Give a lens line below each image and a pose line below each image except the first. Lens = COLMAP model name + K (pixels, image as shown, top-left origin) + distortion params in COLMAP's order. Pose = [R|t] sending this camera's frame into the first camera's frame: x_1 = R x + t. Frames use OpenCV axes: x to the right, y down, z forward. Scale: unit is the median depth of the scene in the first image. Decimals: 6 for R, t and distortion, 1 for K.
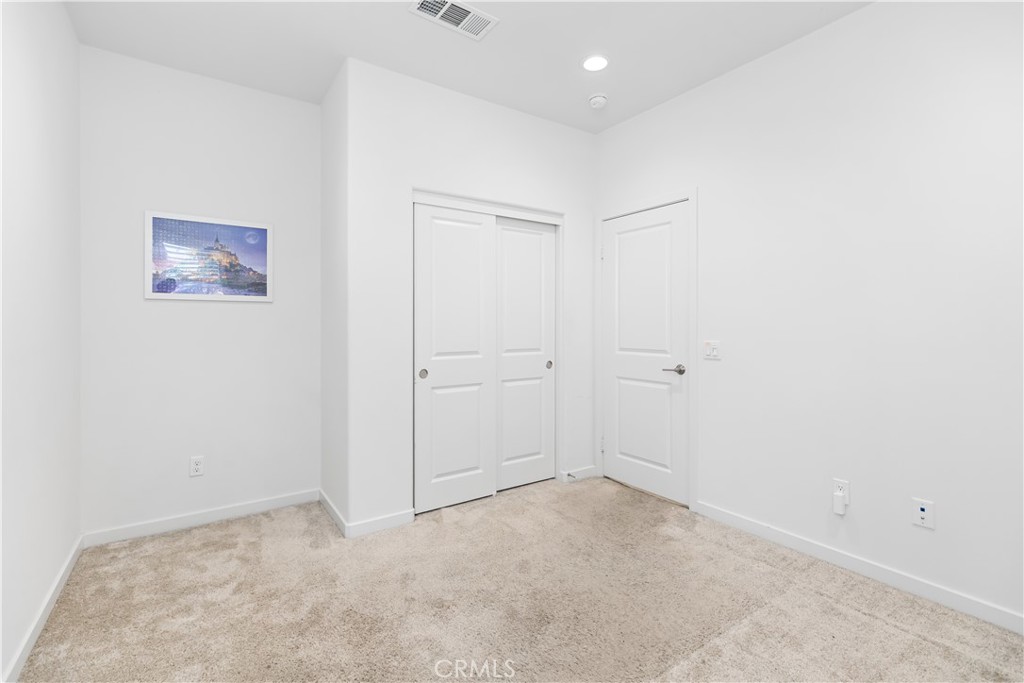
lens RADIAL K [[456.3, 0, 505.6], [0, 456.3, 328.3], [0, 0, 1]] dist [0.001386, 0.000597]
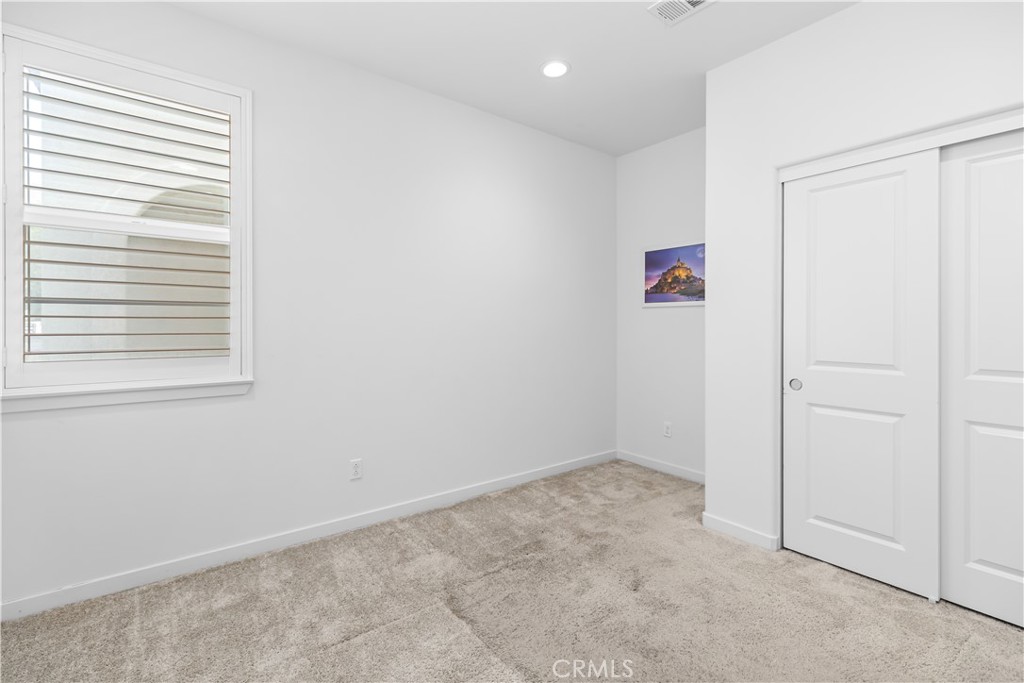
lens RADIAL K [[456.3, 0, 505.6], [0, 456.3, 328.3], [0, 0, 1]] dist [0.001386, 0.000597]
pose [[0.055750, 0.008563, -0.998408, 0.639033], [-0.008276, 0.999933, 0.008114, -0.004789], [0.998410, 0.007810, 0.055817, 0.439846]]
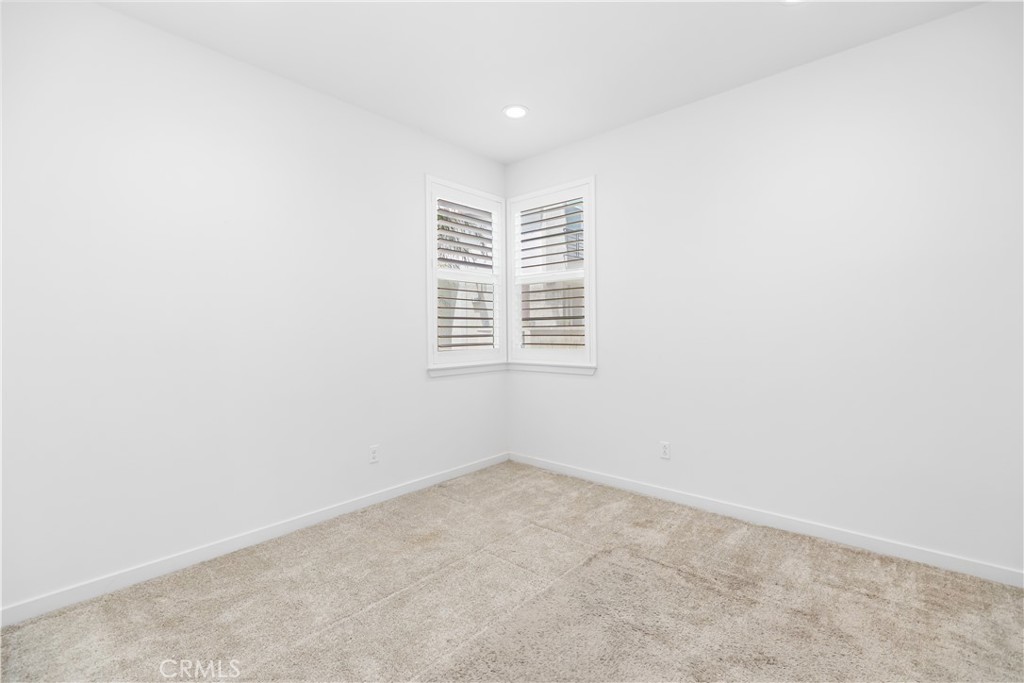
lens RADIAL K [[456.3, 0, 505.6], [0, 456.3, 328.3], [0, 0, 1]] dist [0.001386, 0.000597]
pose [[-0.971594, 0.010043, -0.236443, 0.319072], [0.010115, 0.999948, 0.000909, -0.008289], [0.236439, -0.001508, -0.971645, 1.207951]]
